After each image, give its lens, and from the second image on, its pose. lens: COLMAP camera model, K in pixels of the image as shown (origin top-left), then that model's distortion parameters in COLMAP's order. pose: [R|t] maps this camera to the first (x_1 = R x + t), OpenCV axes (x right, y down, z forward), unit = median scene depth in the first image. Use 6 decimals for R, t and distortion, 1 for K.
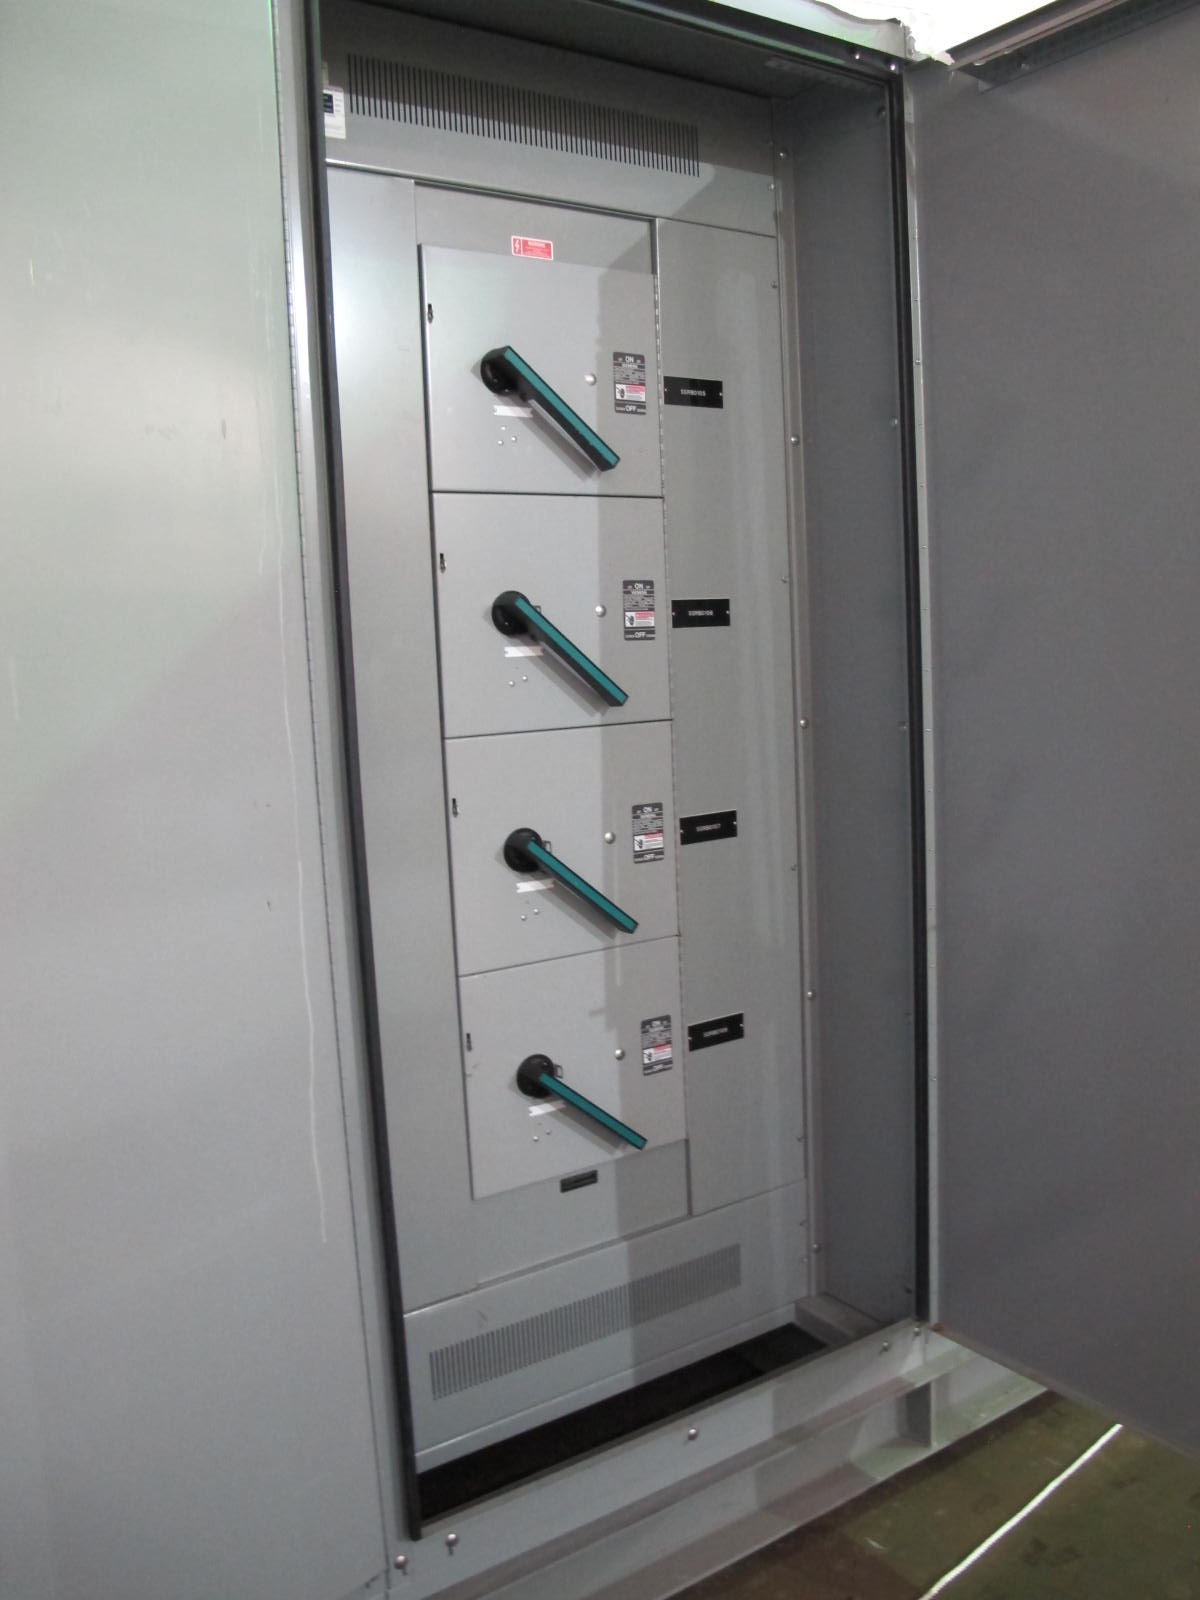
lens RADIAL K [[1480.9, 0, 600.0], [0, 1480.9, 800.0], [0, 0, 1]] dist [-0.130251, -0.018845]
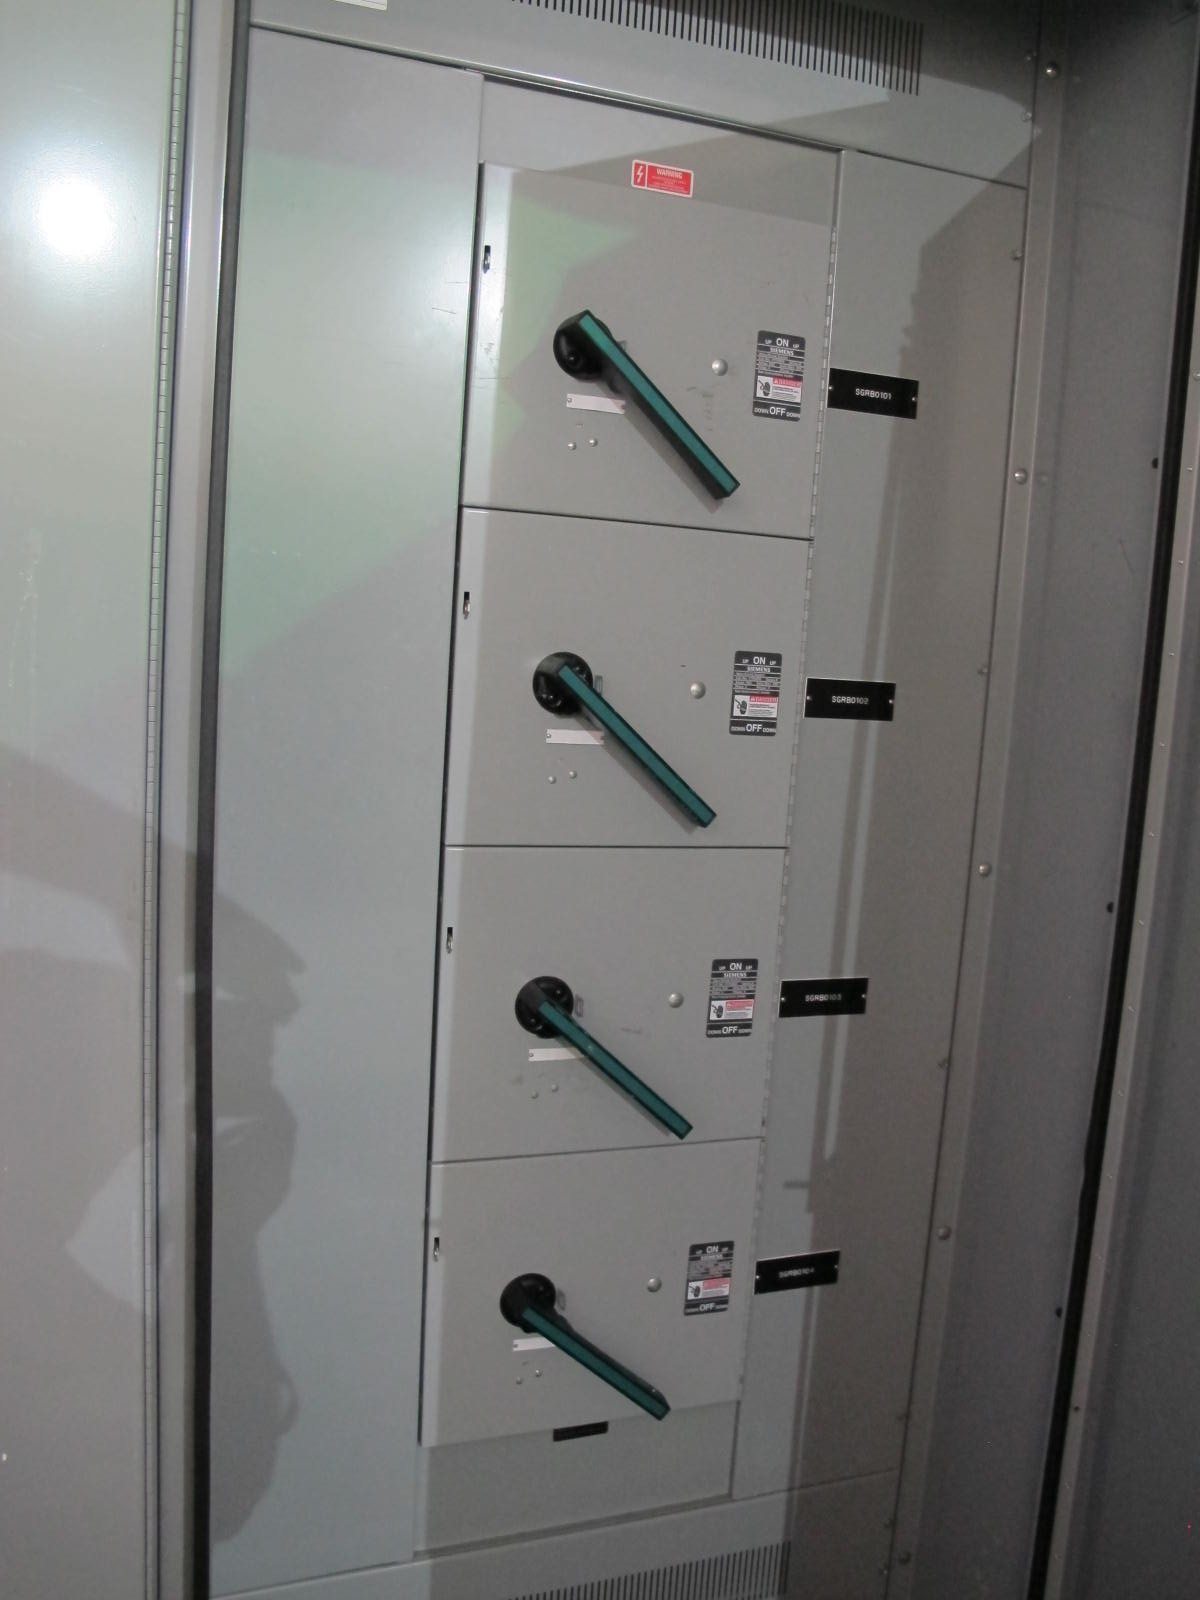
lens RADIAL K [[1480.9, 0, 600.0], [0, 1480.9, 800.0], [0, 0, 1]] dist [-0.130251, -0.018845]
pose [[0.964831, 0.134604, -0.225796, 0.123373], [-0.130011, 0.990889, 0.035159, -0.093499], [0.228471, -0.004566, 0.973540, 0.286935]]
